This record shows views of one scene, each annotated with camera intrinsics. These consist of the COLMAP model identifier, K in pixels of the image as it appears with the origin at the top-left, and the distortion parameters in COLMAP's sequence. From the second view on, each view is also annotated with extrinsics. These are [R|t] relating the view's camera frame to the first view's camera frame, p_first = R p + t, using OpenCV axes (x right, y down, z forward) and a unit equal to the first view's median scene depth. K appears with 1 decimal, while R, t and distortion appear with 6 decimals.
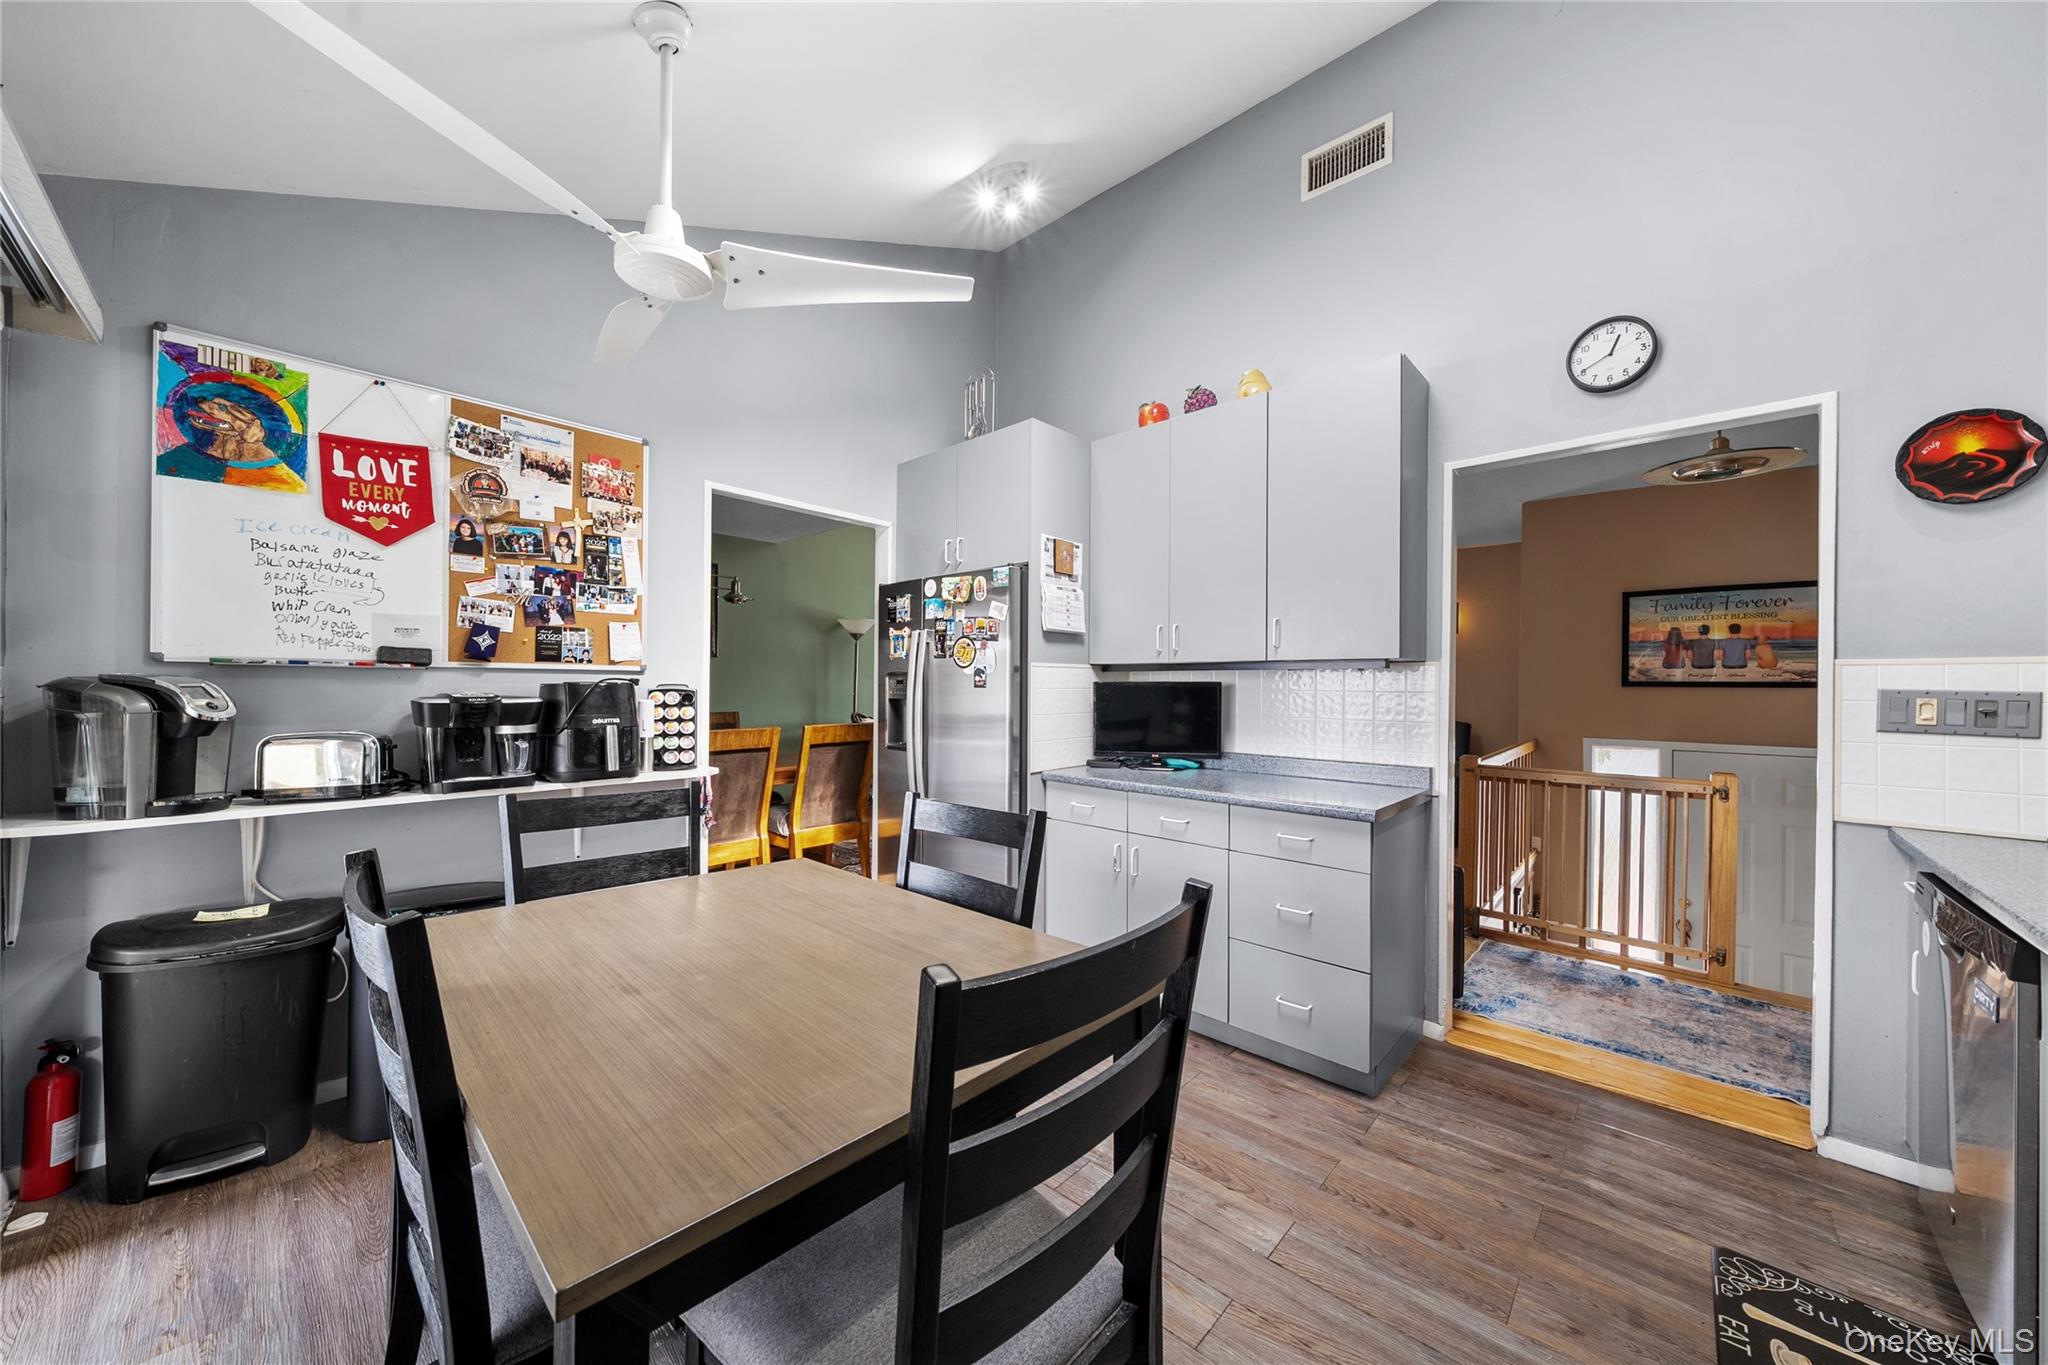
lens RADIAL K [[709.0, 0, 1024.0], [0, 709.0, 682.5], [0, 0, 1]] dist [-0.005659, -0.000013]
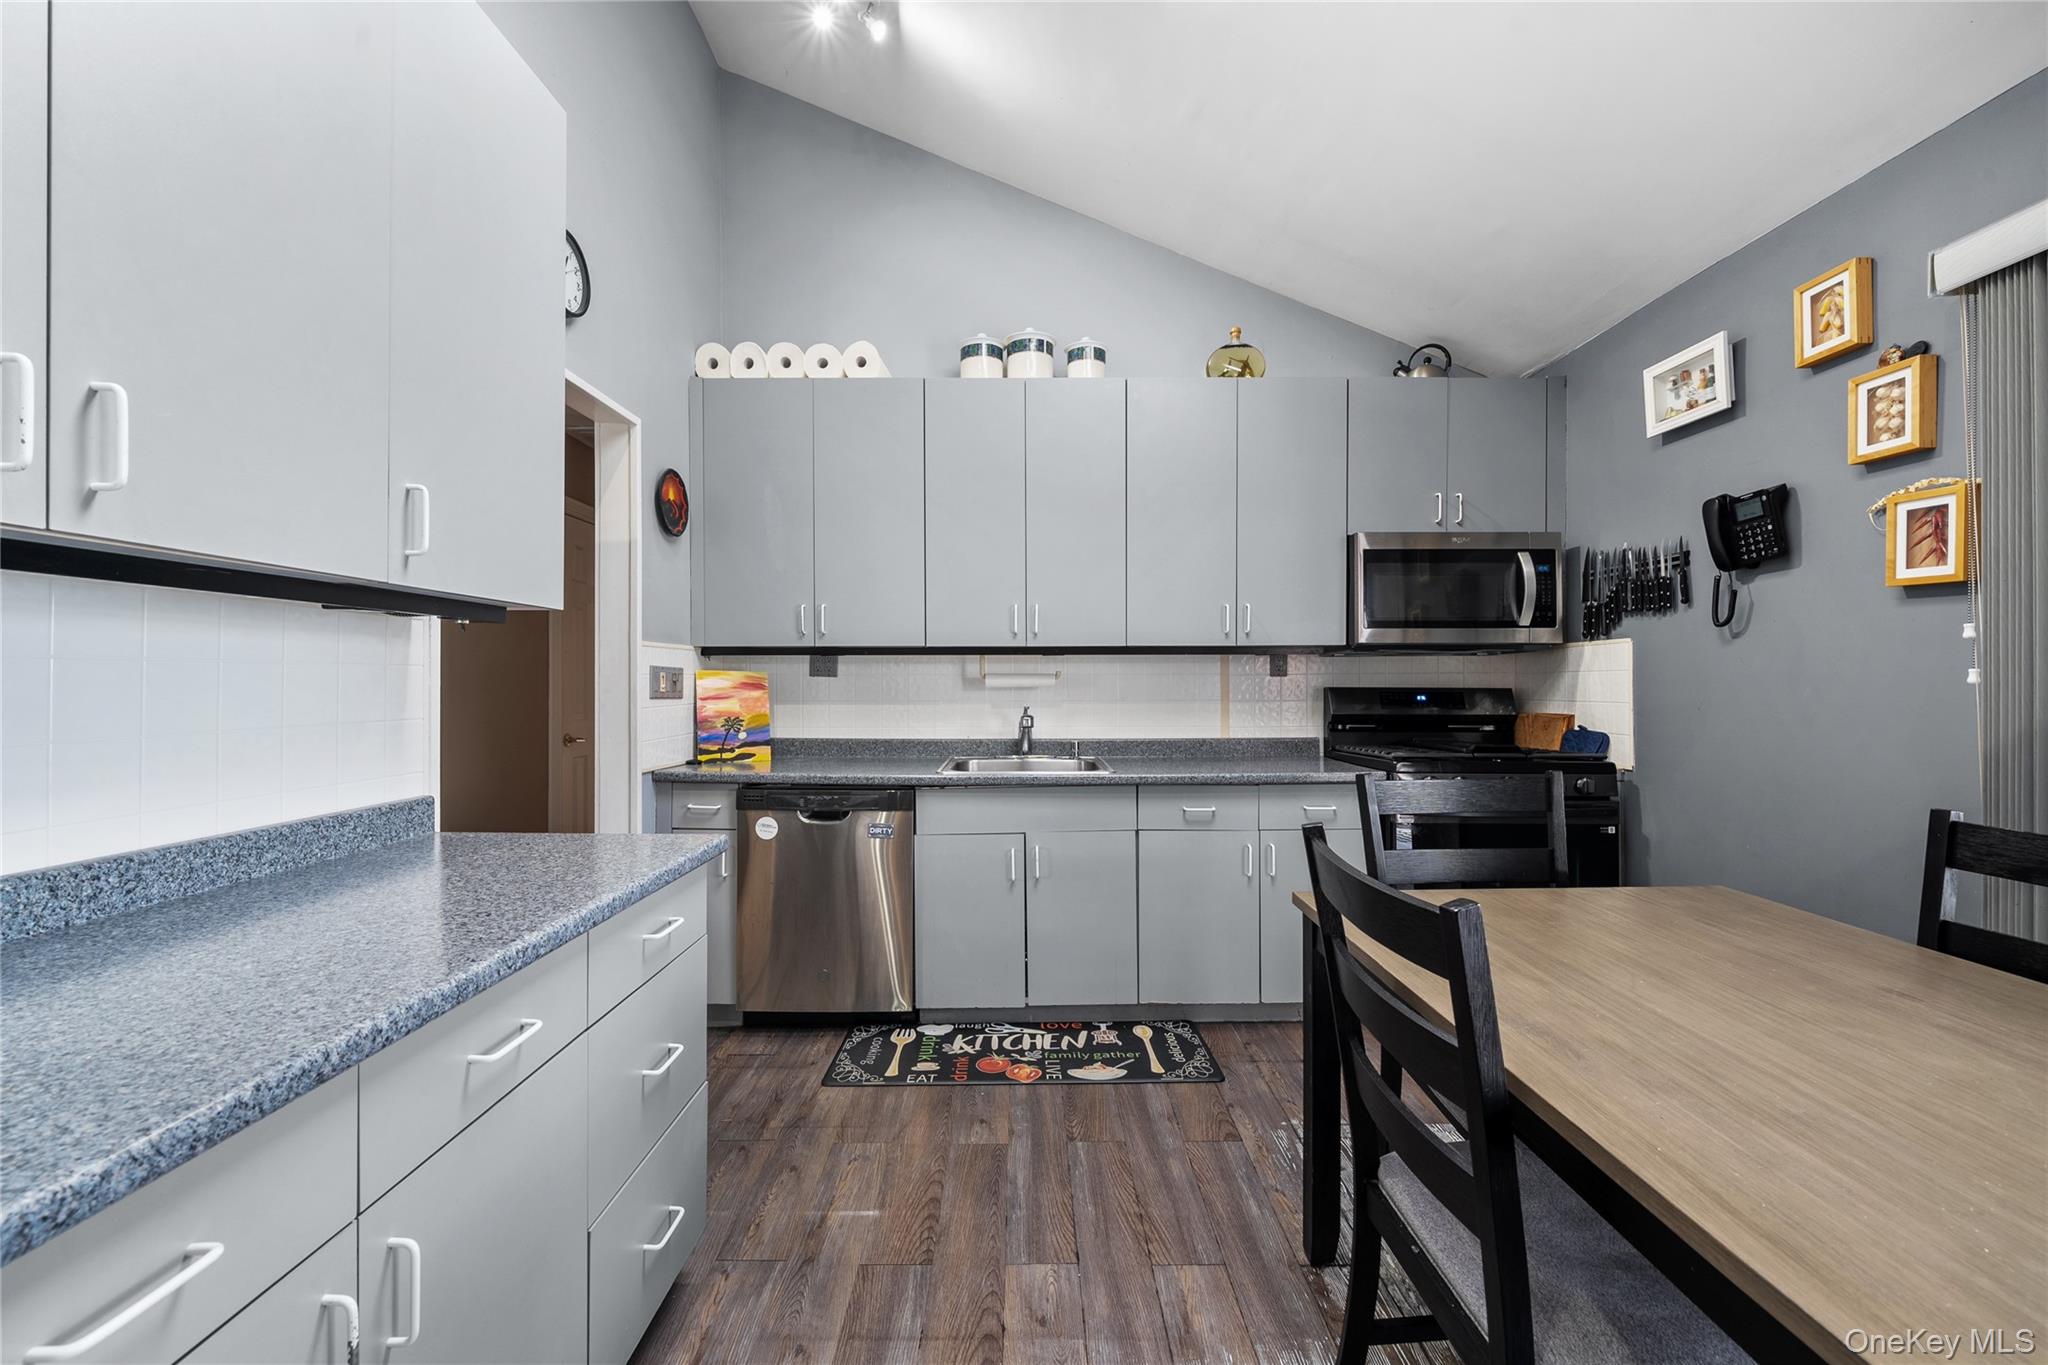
lens RADIAL K [[808.5, 0, 1022.6], [0, 808.5, 683.3], [0, 0, 1]] dist [-0.003314, 0.000018]
pose [[-0.680857, -0.011155, 0.732332, -0.243412], [-0.010105, 0.999932, 0.005836, 0.019763], [-0.732347, -0.003427, -0.680923, 1.125288]]
